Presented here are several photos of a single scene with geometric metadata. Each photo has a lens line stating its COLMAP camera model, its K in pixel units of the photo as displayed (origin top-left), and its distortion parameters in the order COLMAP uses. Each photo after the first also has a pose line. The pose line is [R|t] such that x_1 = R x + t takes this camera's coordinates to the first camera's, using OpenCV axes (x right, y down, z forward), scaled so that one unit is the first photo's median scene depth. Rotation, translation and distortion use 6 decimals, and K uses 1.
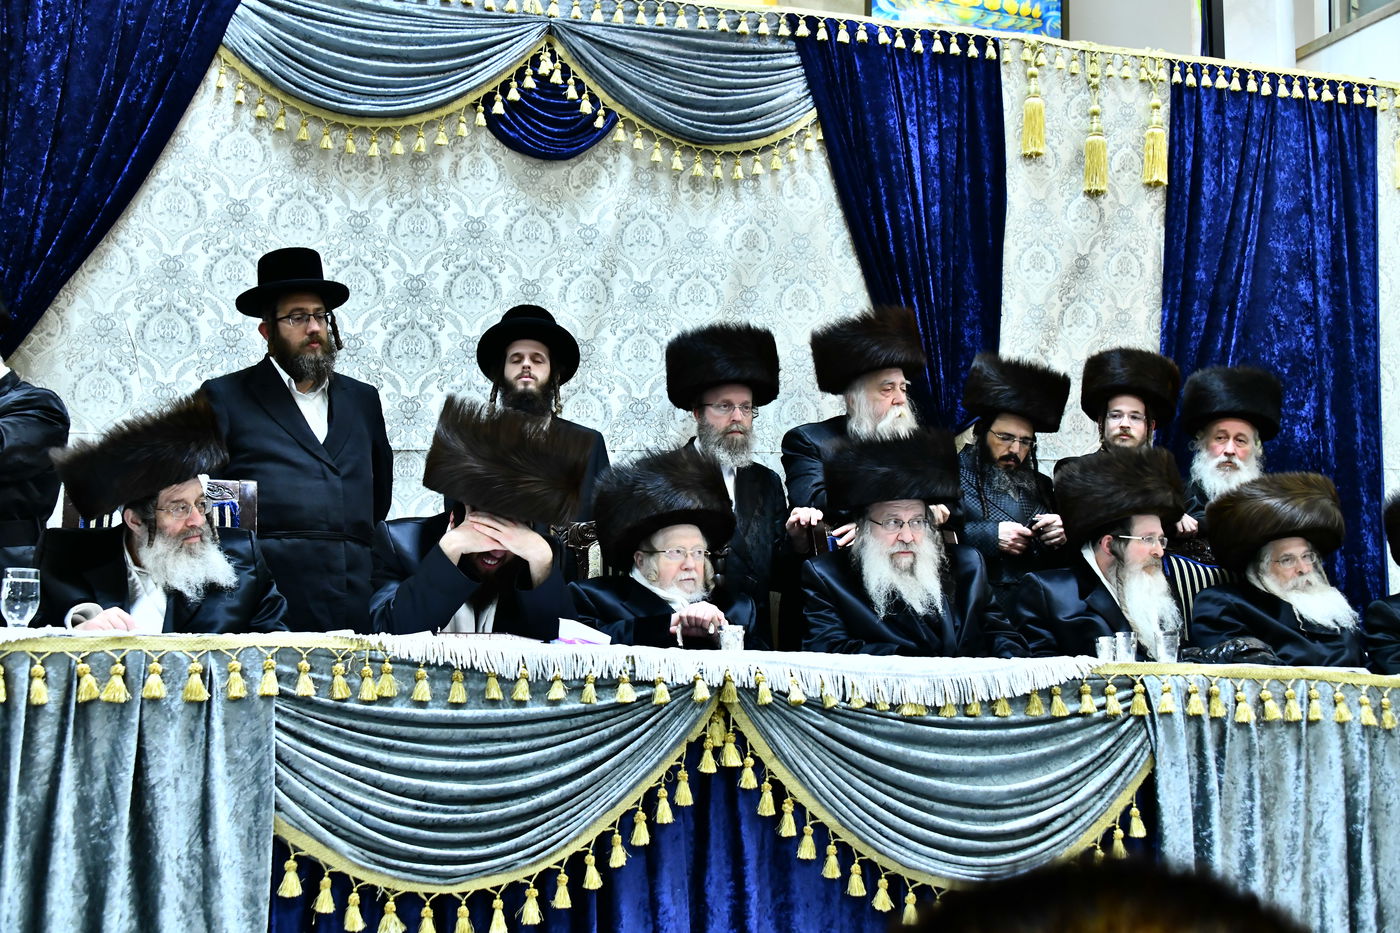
lens RADIAL K [[1800.6, 0, 696.8], [0, 1800.6, 434.8], [0, 0, 1]] dist [-0.034633, -0.023040]
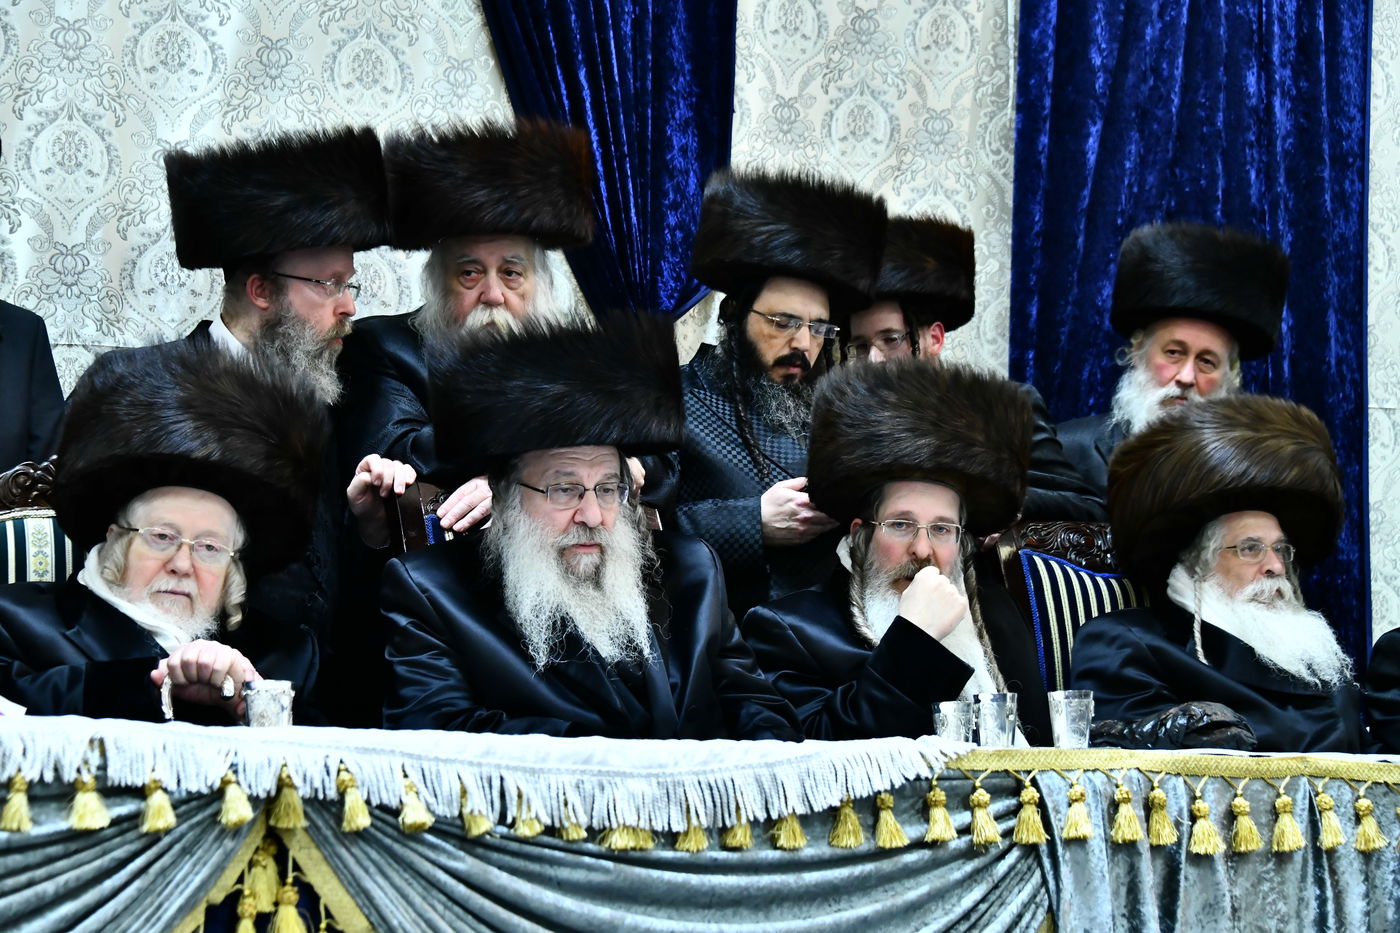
lens RADIAL K [[3254.0, 0, 772.0], [0, 3254.0, 462.9], [0, 0, 1]] dist [-0.142593, 0.563848]
pose [[0.976292, 0.012891, 0.216074, -0.045300], [-0.020873, 0.999180, 0.034701, 0.007850], [-0.215450, -0.038388, 0.975760, 0.058579]]
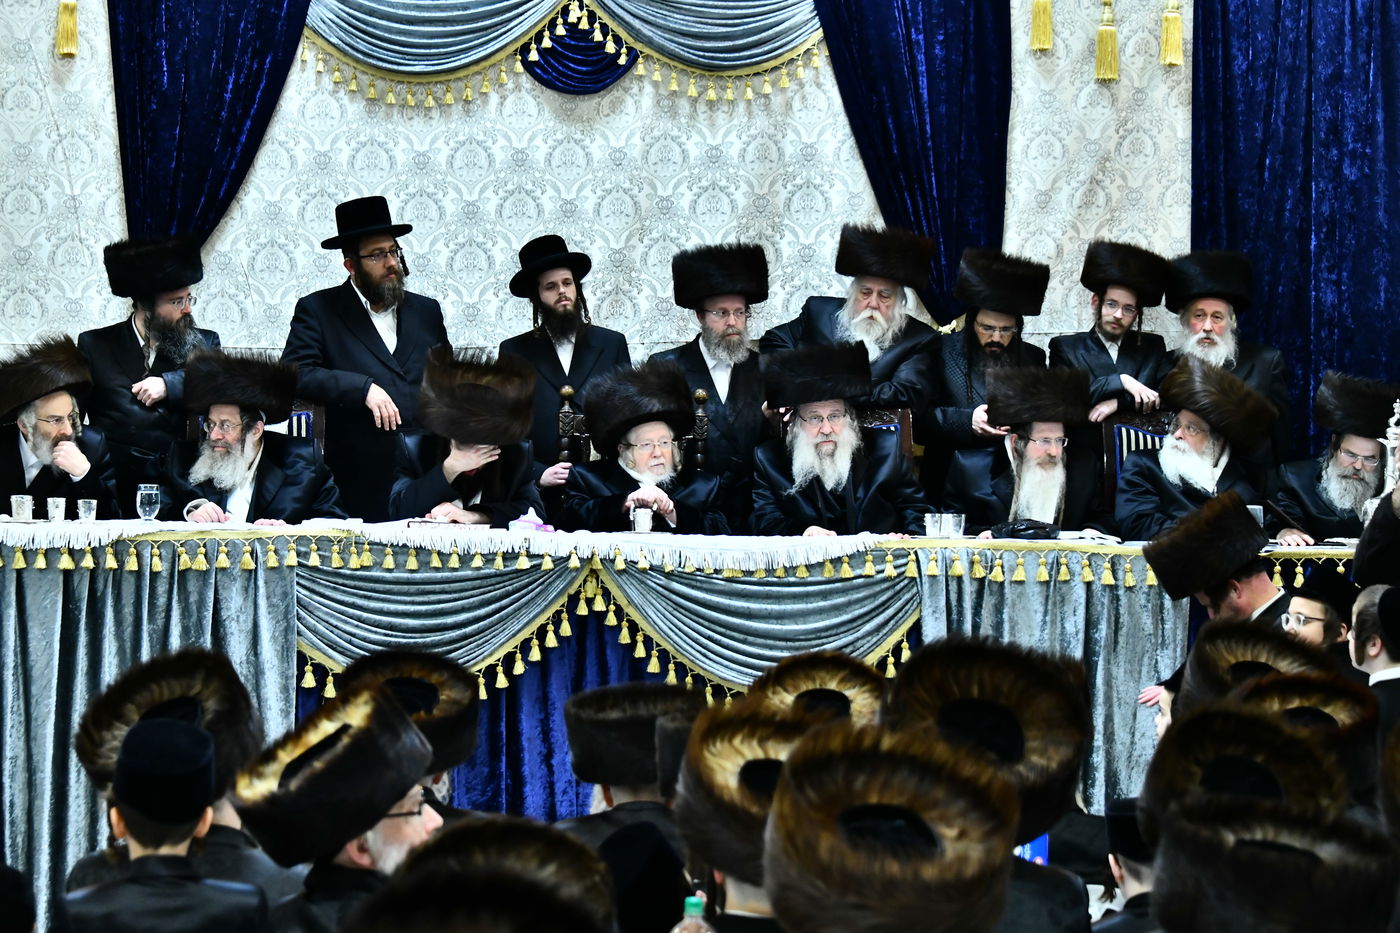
lens RADIAL K [[3196.9, 0, 700.0], [0, 3196.9, 466.5], [0, 0, 1]] dist [-0.126908, -0.053229]
pose [[0.970581, -0.000836, -0.240775, 0.689048], [0.035931, 0.989300, 0.141405, -0.286016], [0.238080, -0.145896, 0.960225, -1.411136]]
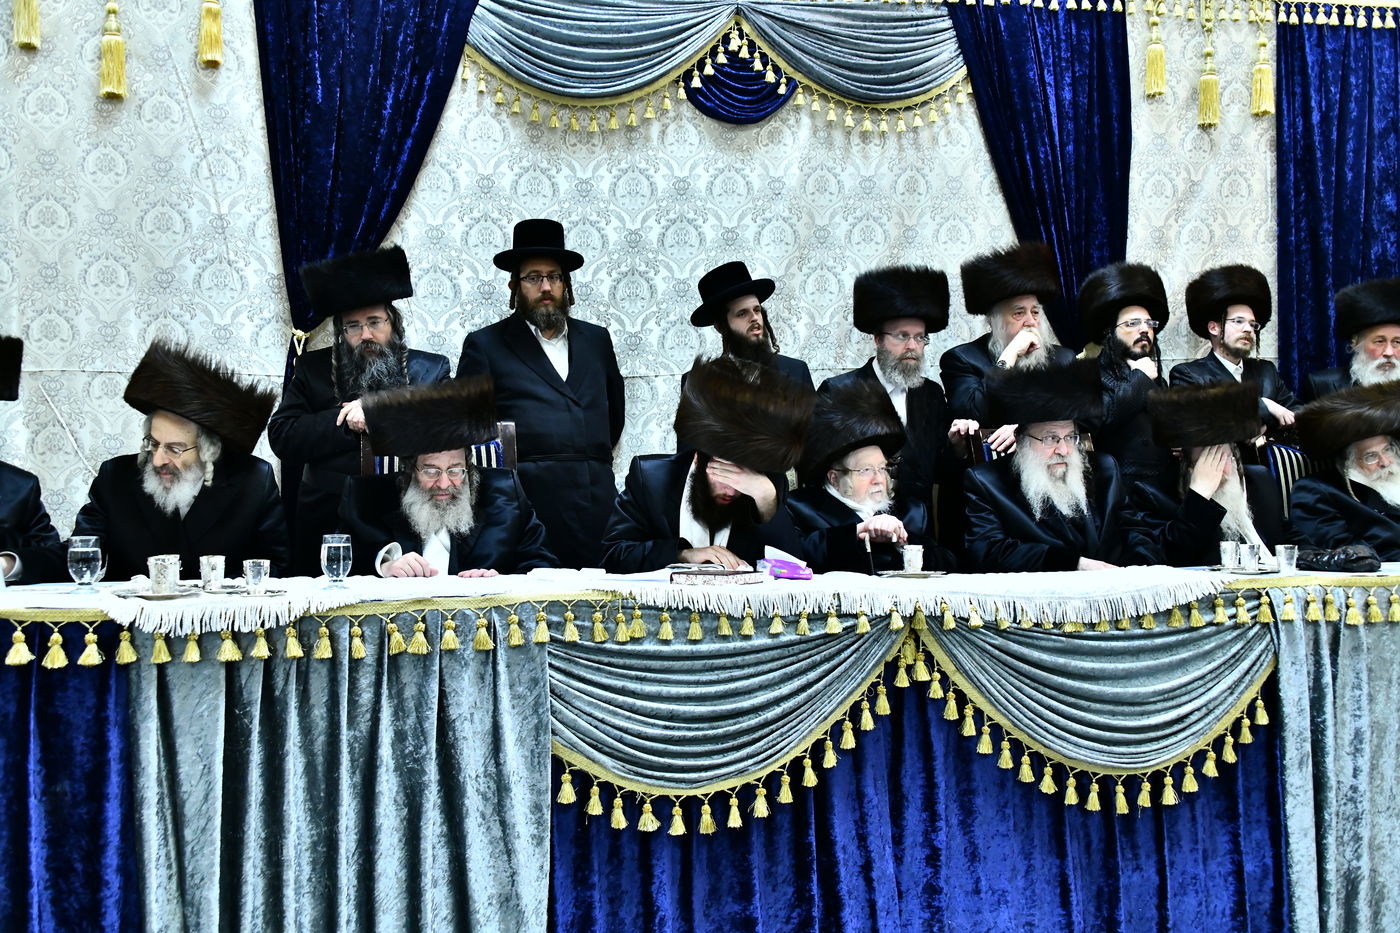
lens RADIAL K [[1412.4, 0, 700.0], [0, 1412.4, 466.5], [0, 0, 1]] dist [-0.042202, 0.023188]
pose [[0.995074, -0.018179, -0.097451, -0.031249], [0.032141, 0.989102, 0.143680, -0.090099], [0.093777, -0.146105, 0.984814, 0.073679]]
